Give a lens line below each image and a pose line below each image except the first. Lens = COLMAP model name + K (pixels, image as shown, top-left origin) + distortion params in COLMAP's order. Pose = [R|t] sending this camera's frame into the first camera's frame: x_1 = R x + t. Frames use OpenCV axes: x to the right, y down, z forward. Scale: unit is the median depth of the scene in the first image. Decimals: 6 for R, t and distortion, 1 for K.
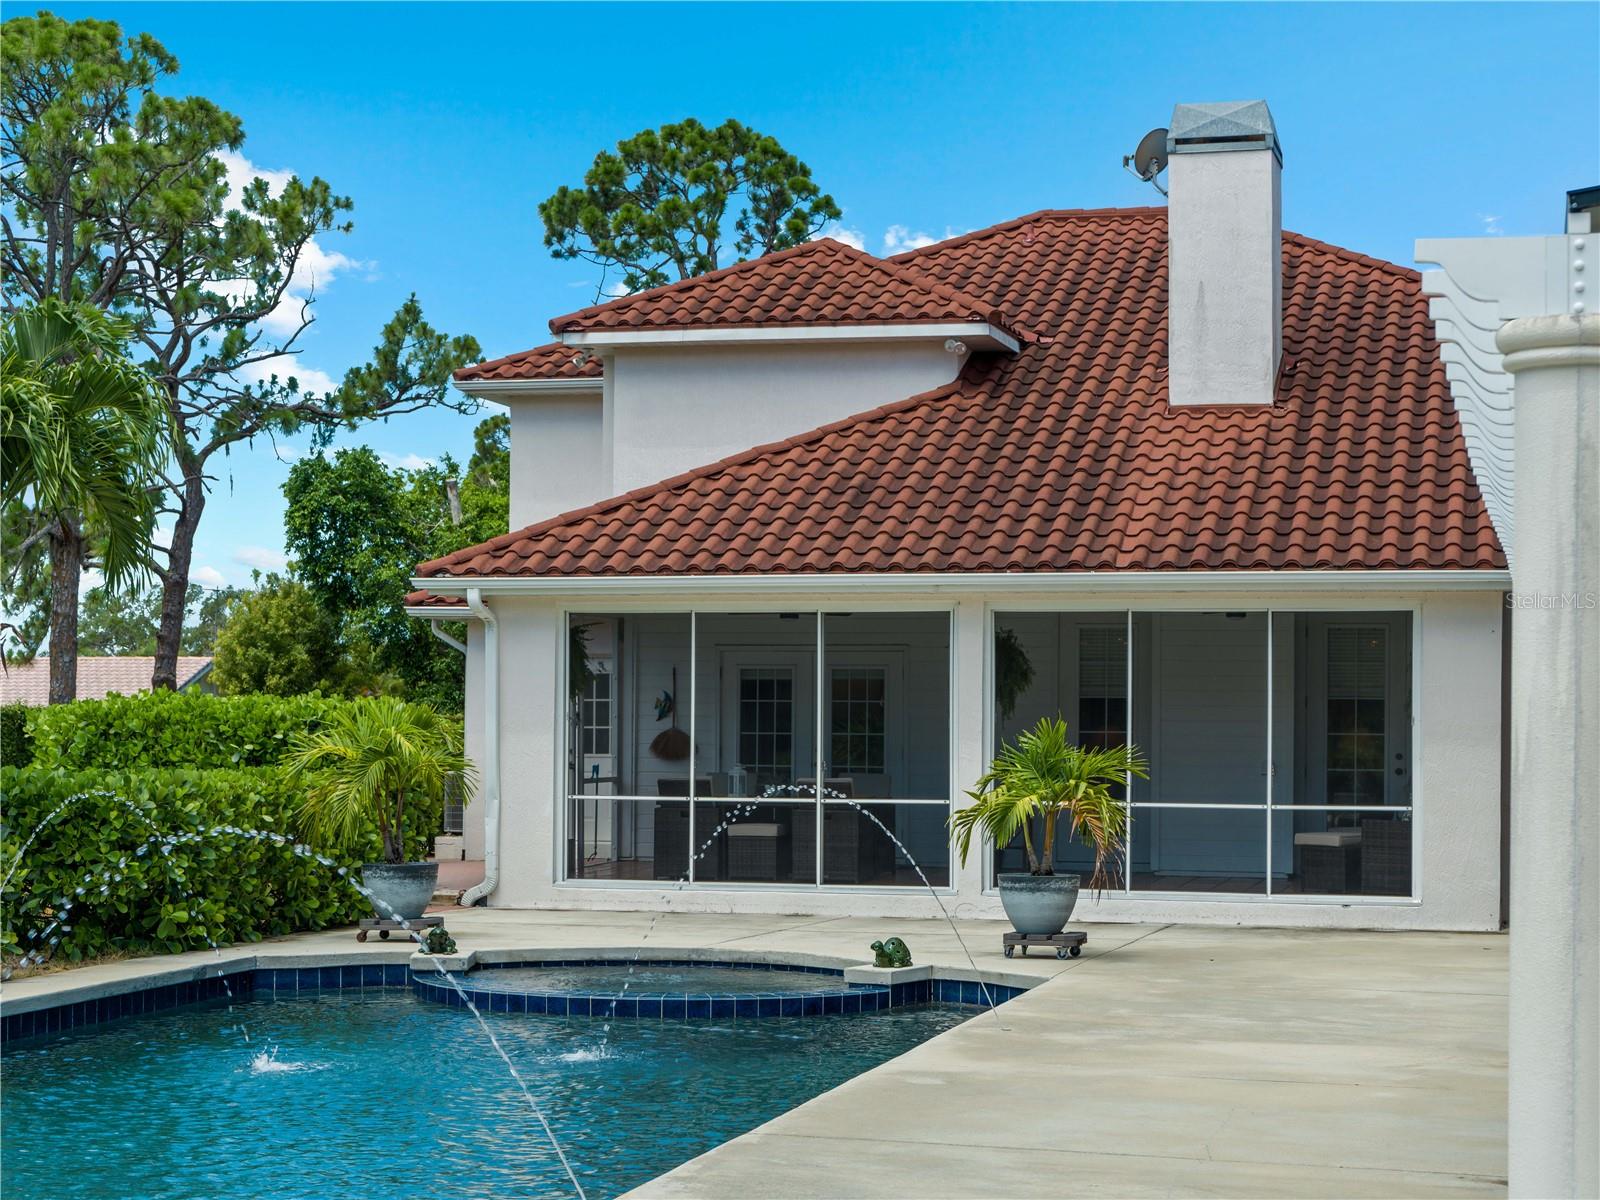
lens RADIAL K [[2611.7, 0, 791.3], [0, 2611.7, 538.5], [0, 0, 1]] dist [0.018280, 0.000000]
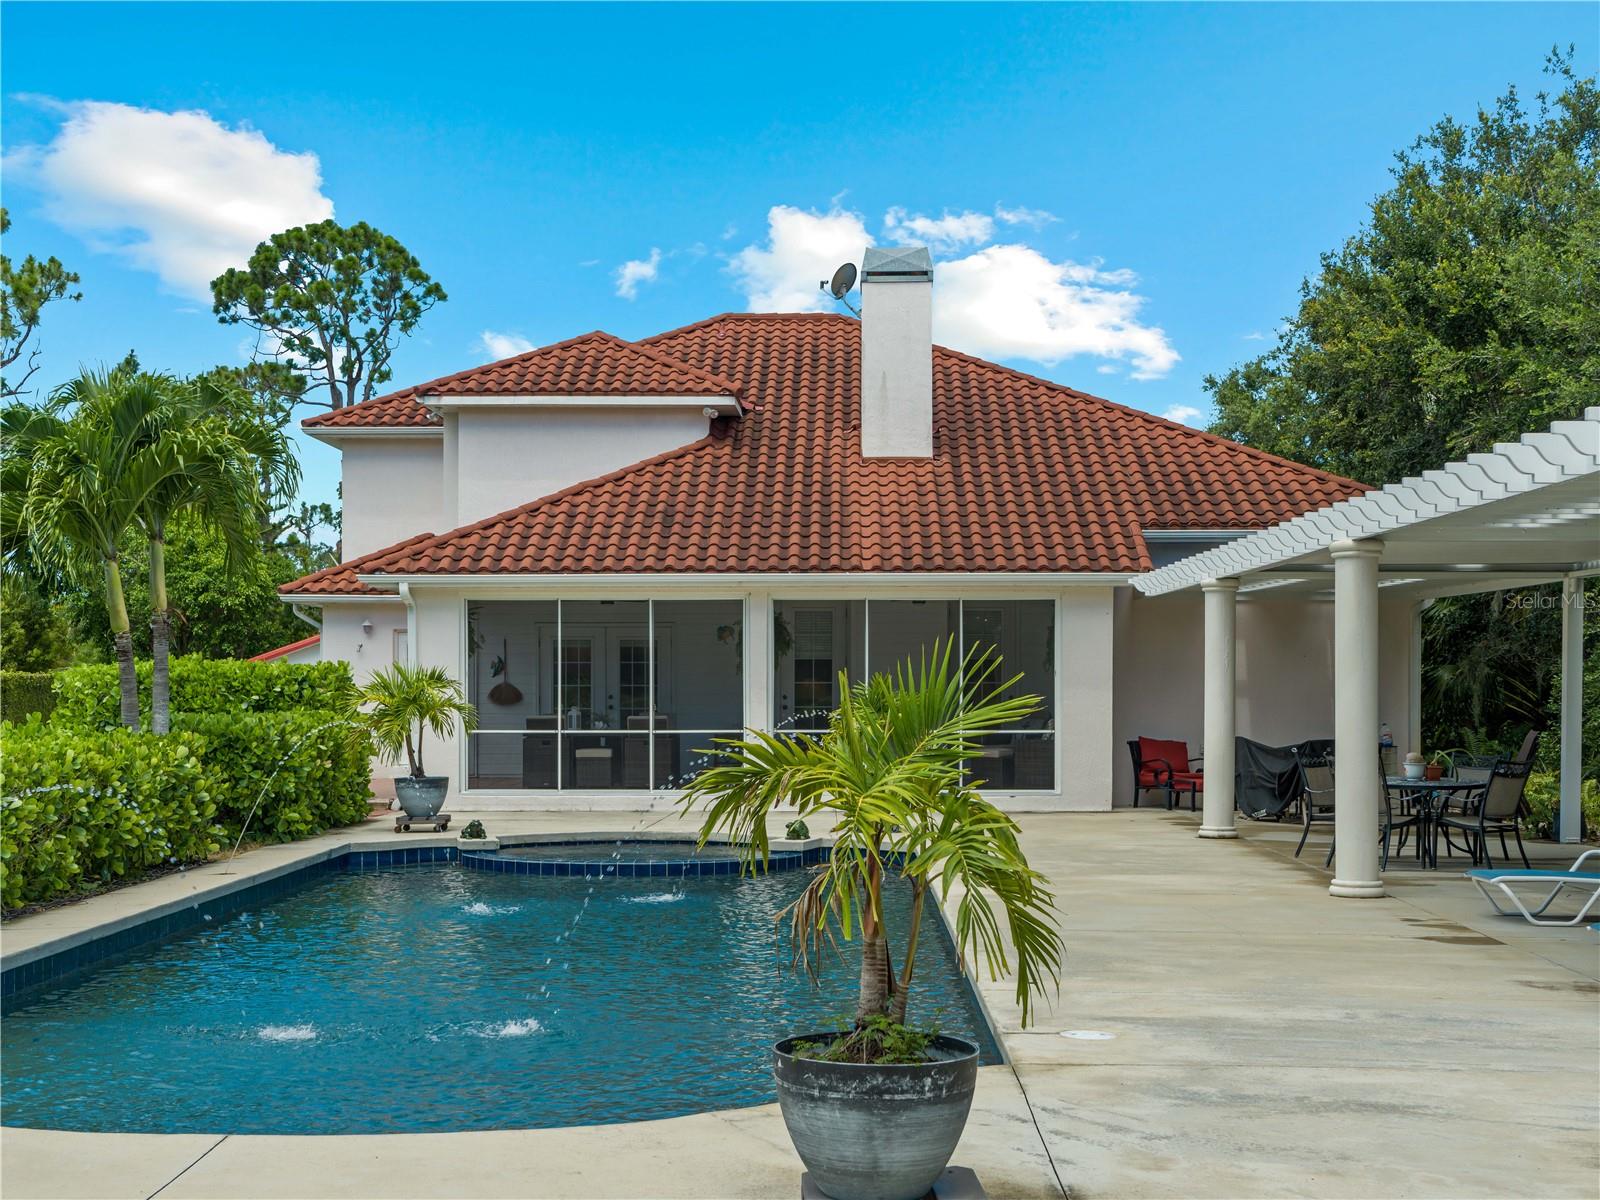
lens RADIAL K [[1926.0, 0, 808.3], [0, 1926.0, 625.3], [0, 0, 1]] dist [0.005650, 0.000000]
pose [[0.978659, -0.000971, 0.205489, -0.101859], [-0.007794, 0.999094, 0.041840, -0.002242], [-0.205344, -0.042549, 0.977765, -0.039410]]
